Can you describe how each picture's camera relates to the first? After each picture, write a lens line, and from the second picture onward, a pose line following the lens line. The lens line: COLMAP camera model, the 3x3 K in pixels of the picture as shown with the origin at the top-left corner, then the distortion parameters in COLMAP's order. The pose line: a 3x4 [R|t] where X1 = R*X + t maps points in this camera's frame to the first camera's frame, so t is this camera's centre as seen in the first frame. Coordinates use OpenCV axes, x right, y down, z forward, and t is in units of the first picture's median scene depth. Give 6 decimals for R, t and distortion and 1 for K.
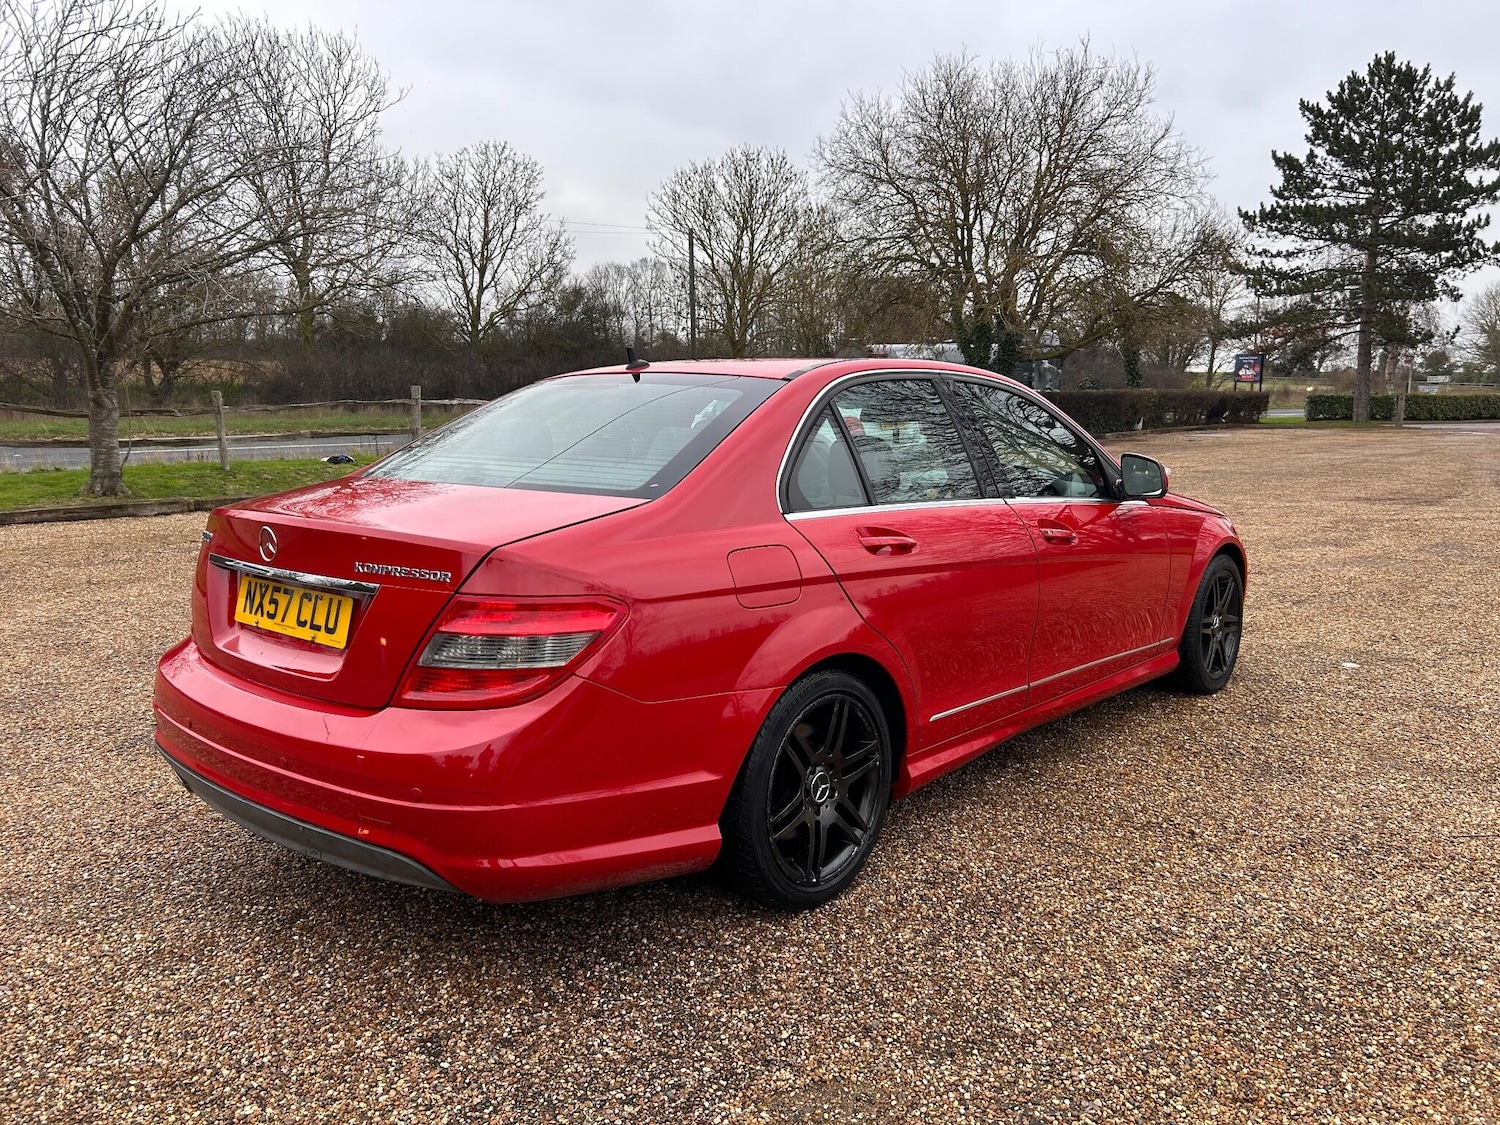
lens RADIAL K [[1126.7, 0, 745.1], [0, 1126.7, 564.7], [0, 0, 1]] dist [0.043943, -0.043045]
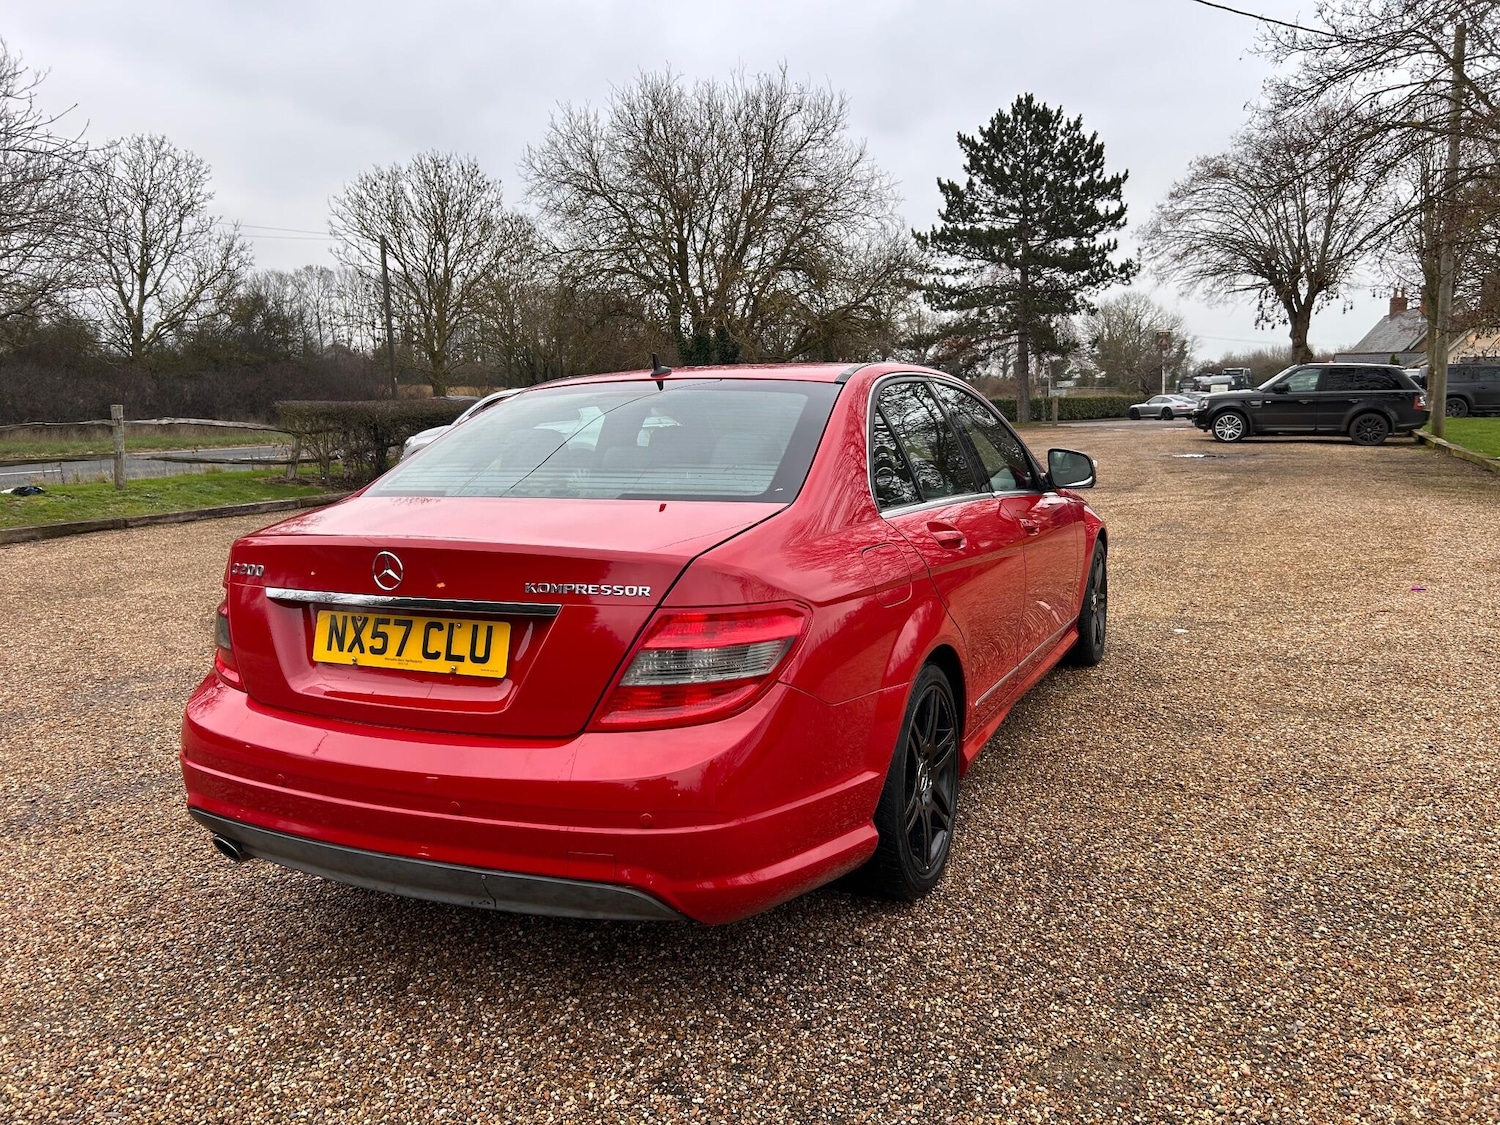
lens RADIAL K [[1125.6, 0, 750.0], [0, 1125.6, 562.5], [0, 0, 1]] dist [0.041697, -0.037099]
pose [[0.961423, -0.057586, 0.268978, -0.034686], [0.060770, 0.998146, -0.003519, -0.000383], [-0.268276, 0.019729, 0.963140, 0.004717]]
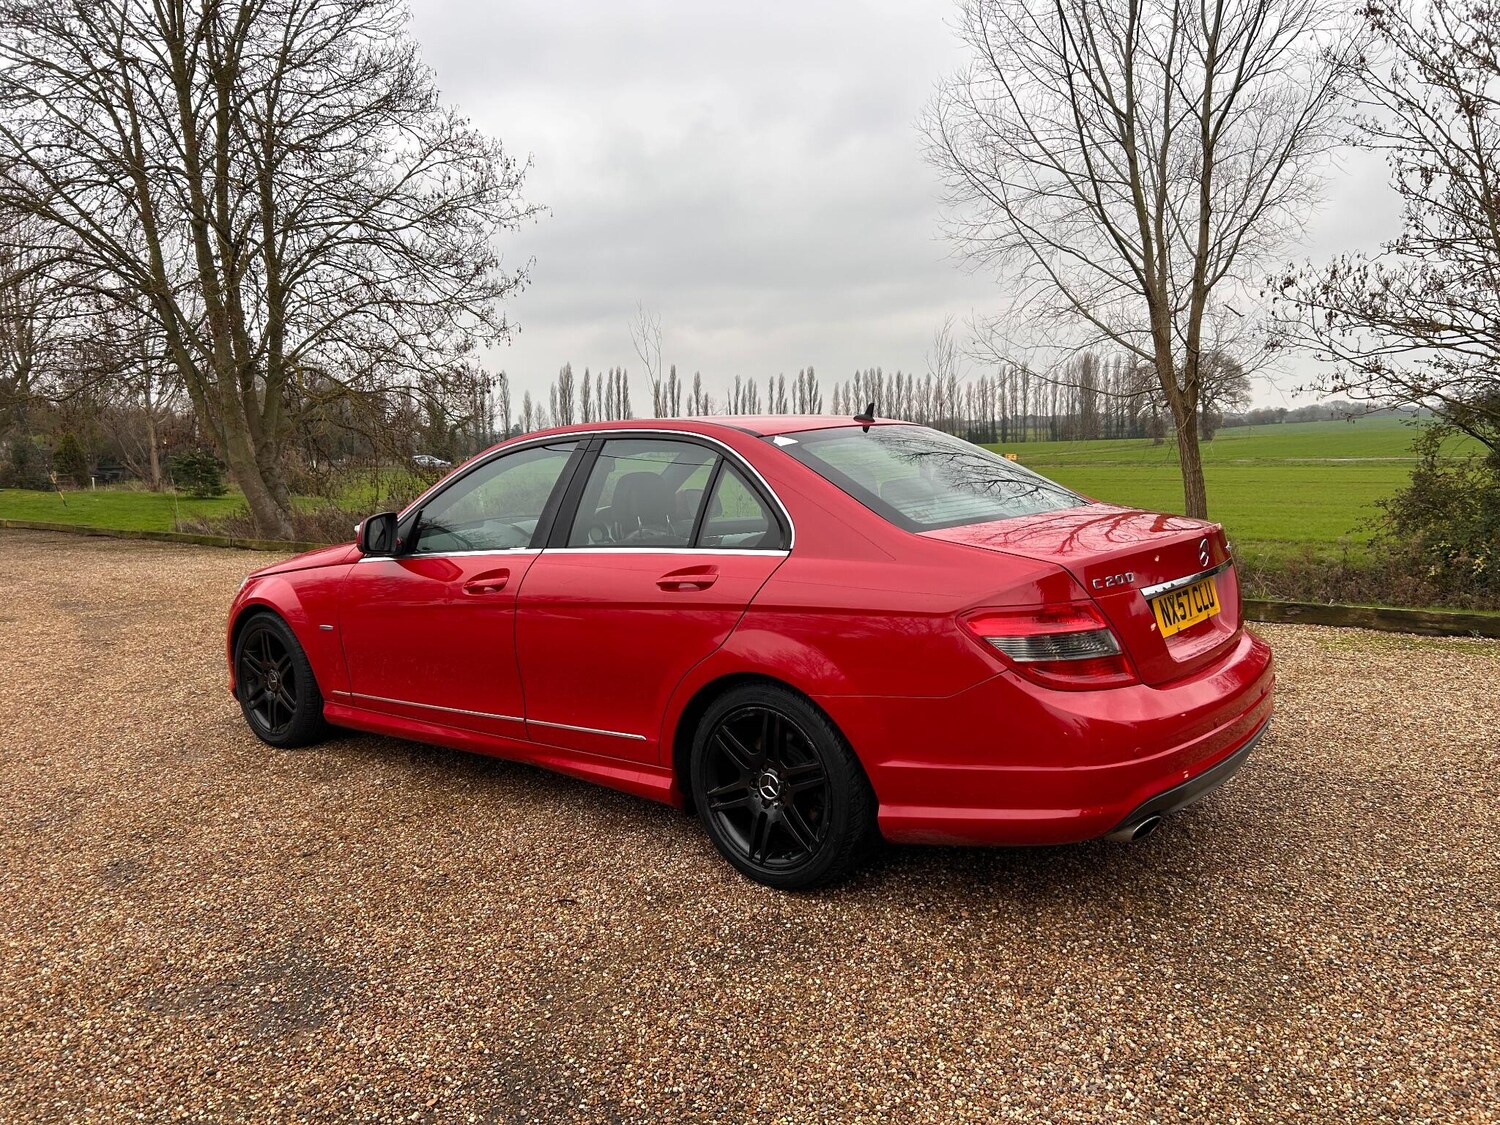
lens RADIAL K [[1125.5, 0, 743.3], [0, 1125.5, 567.1], [0, 0, 1]] dist [0.063195, -0.073556]
pose [[-0.035557, -0.111195, 0.993162, -0.150813], [0.173365, 0.978037, 0.115708, -0.021683], [-0.984216, 0.176293, -0.015499, 0.138166]]
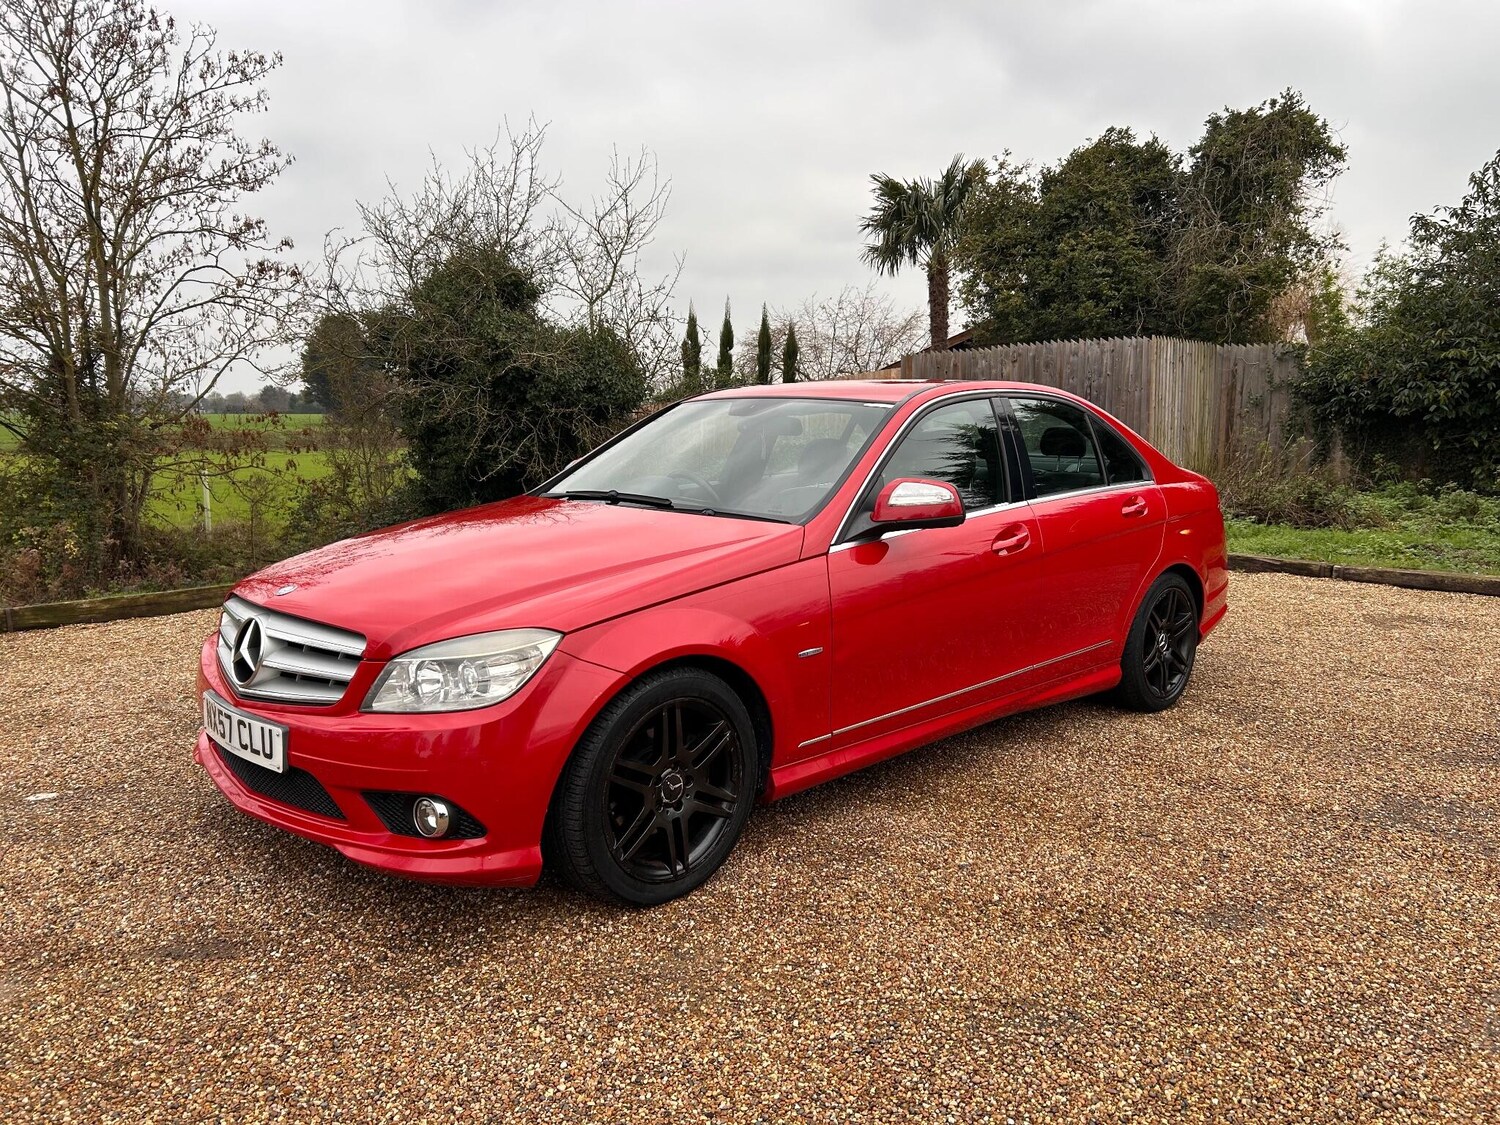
lens RADIAL K [[1130.5, 0, 756.6], [0, 1130.5, 569.6], [0, 0, 1]] dist [0.058906, -0.063418]
pose [[-0.998410, -0.016249, 0.053985, 0.013522], [-0.000587, 0.960511, 0.278243, -0.043967], [-0.056374, 0.277768, -0.958993, 0.302709]]
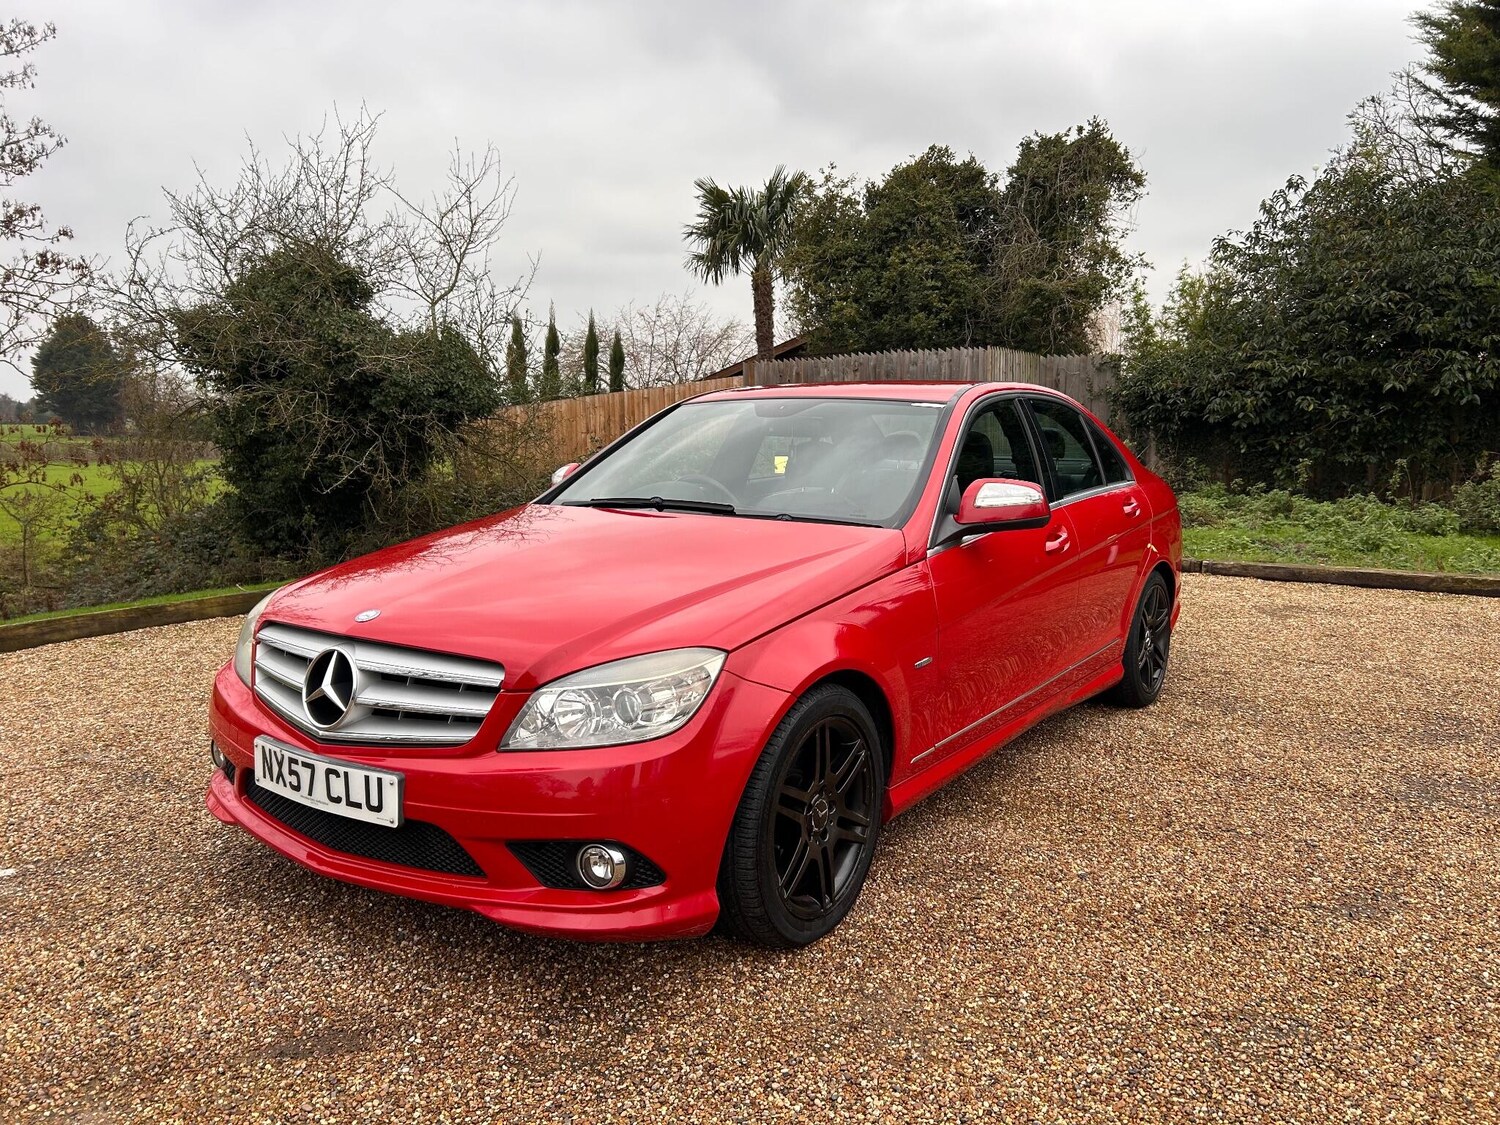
lens RADIAL K [[1130.5, 0, 756.6], [0, 1130.5, 569.6], [0, 0, 1]] dist [0.058906, -0.063418]
pose [[-0.991223, 0.010997, -0.131741, 0.044078], [-0.024902, 0.963164, 0.267760, -0.041485], [0.129833, 0.268690, -0.954436, 0.294588]]
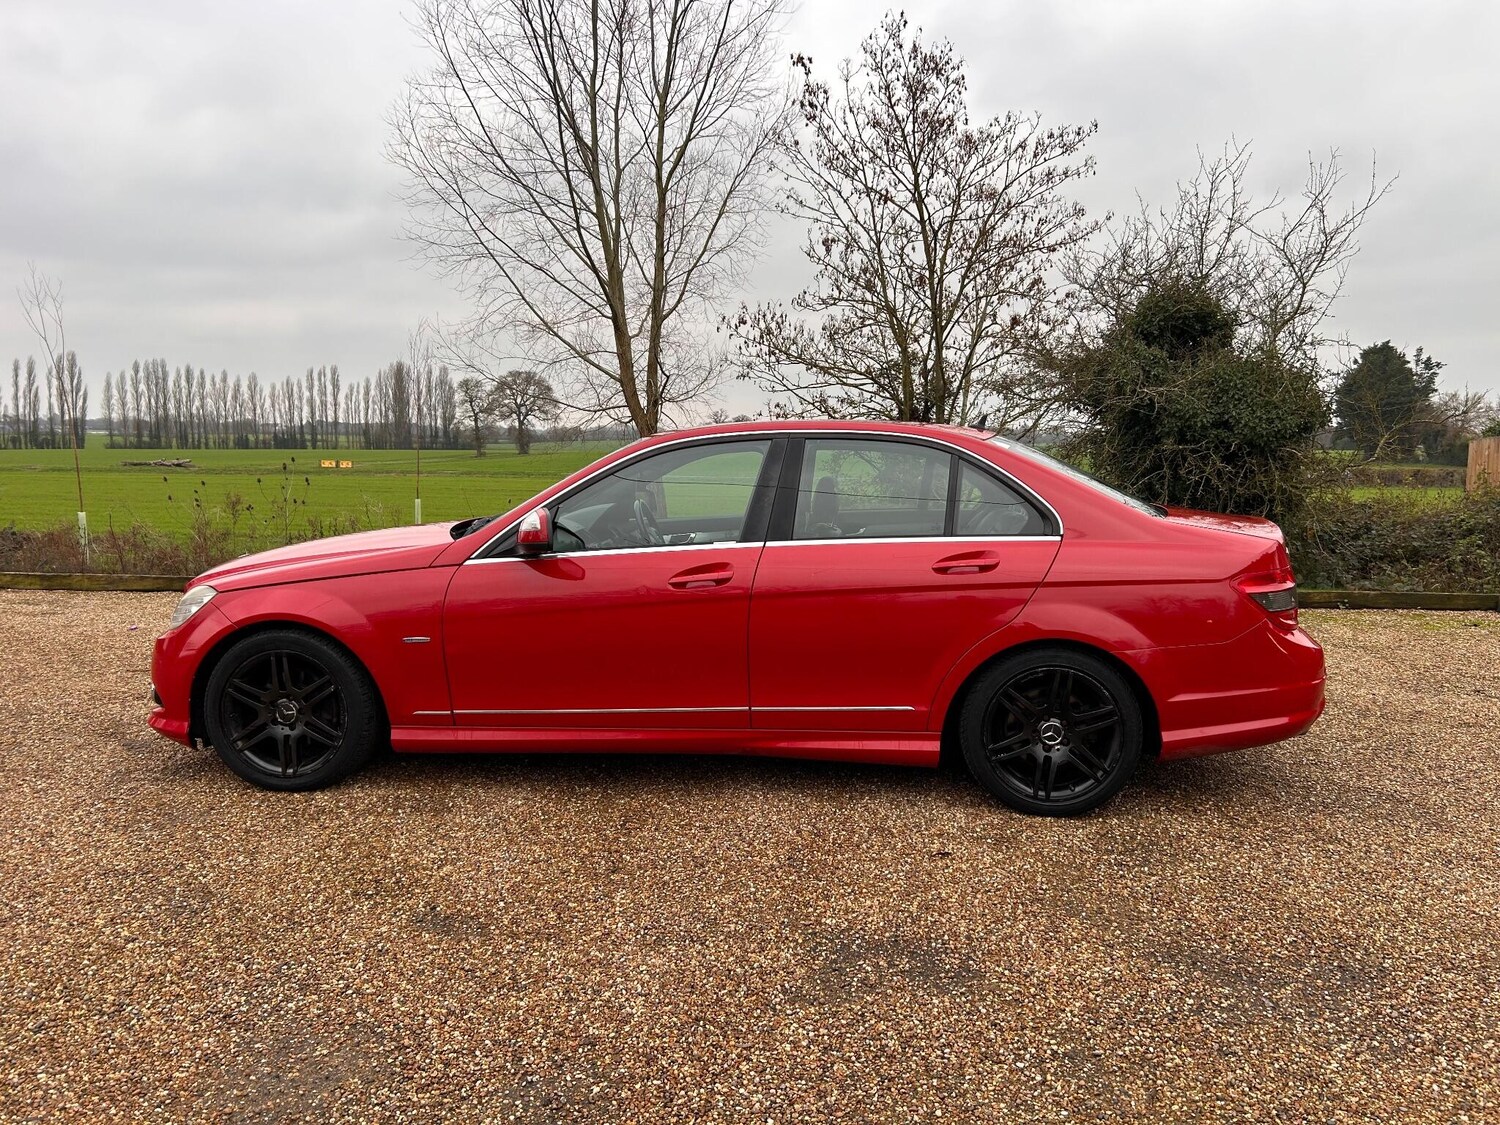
lens RADIAL K [[1130.5, 0, 756.6], [0, 1130.5, 569.6], [0, 0, 1]] dist [0.058906, -0.063418]
pose [[-0.598225, -0.094325, 0.795758, -0.125848], [0.108840, 0.974281, 0.197309, -0.036977], [-0.793903, 0.204645, -0.572572, 0.242726]]
